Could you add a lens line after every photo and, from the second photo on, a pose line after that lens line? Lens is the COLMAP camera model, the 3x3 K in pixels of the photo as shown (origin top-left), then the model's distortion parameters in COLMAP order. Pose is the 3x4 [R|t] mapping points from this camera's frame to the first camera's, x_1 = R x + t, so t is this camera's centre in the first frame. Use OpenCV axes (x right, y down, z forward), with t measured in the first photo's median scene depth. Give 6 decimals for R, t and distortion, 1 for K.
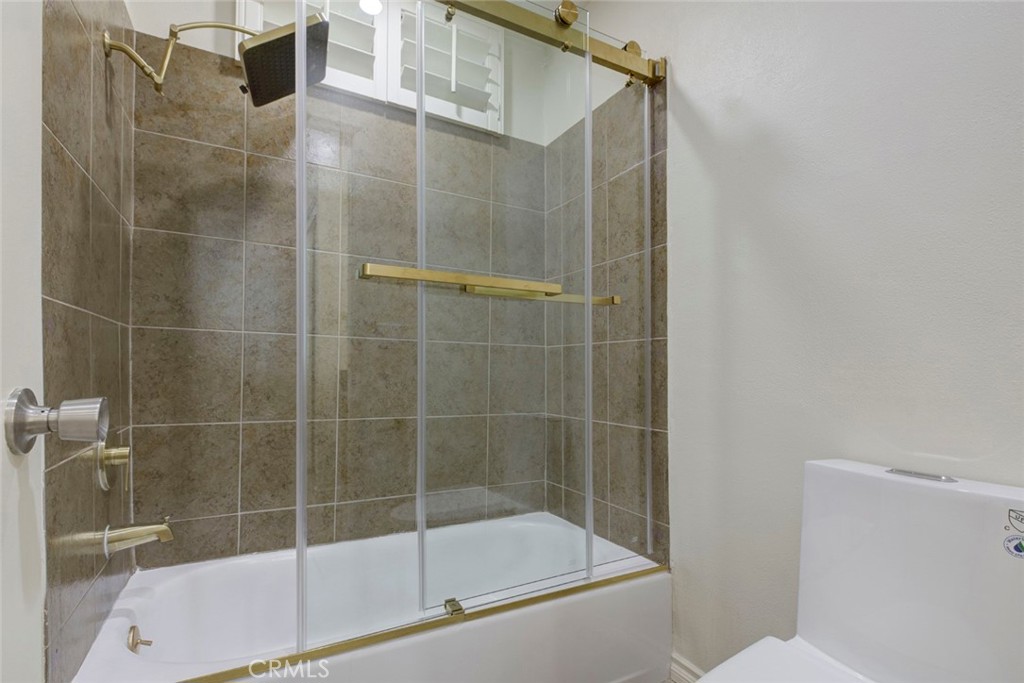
lens RADIAL K [[476.6, 0, 523.0], [0, 476.6, 362.6], [0, 0, 1]] dist [-0.006108, 0.001640]
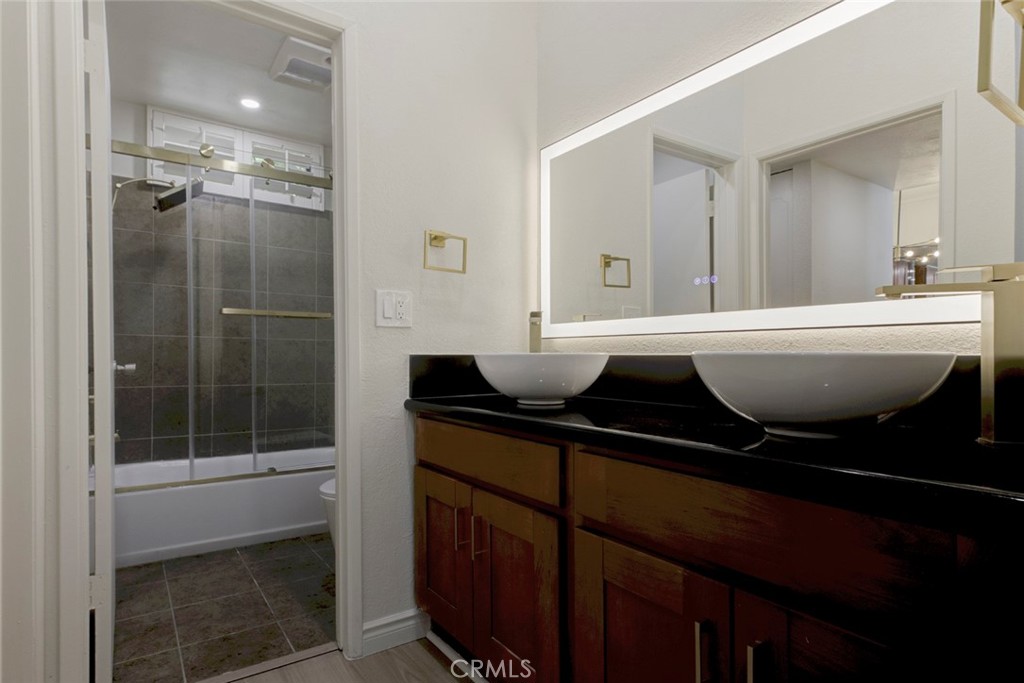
lens RADIAL K [[476.6, 0, 510.3], [0, 476.6, 350.5], [0, 0, 1]] dist [-0.006108, 0.001640]
pose [[0.987130, -0.006825, 0.159775, 0.408811], [0.005882, 0.999962, 0.006371, -0.011056], [-0.159812, -0.005350, 0.987133, -0.894992]]
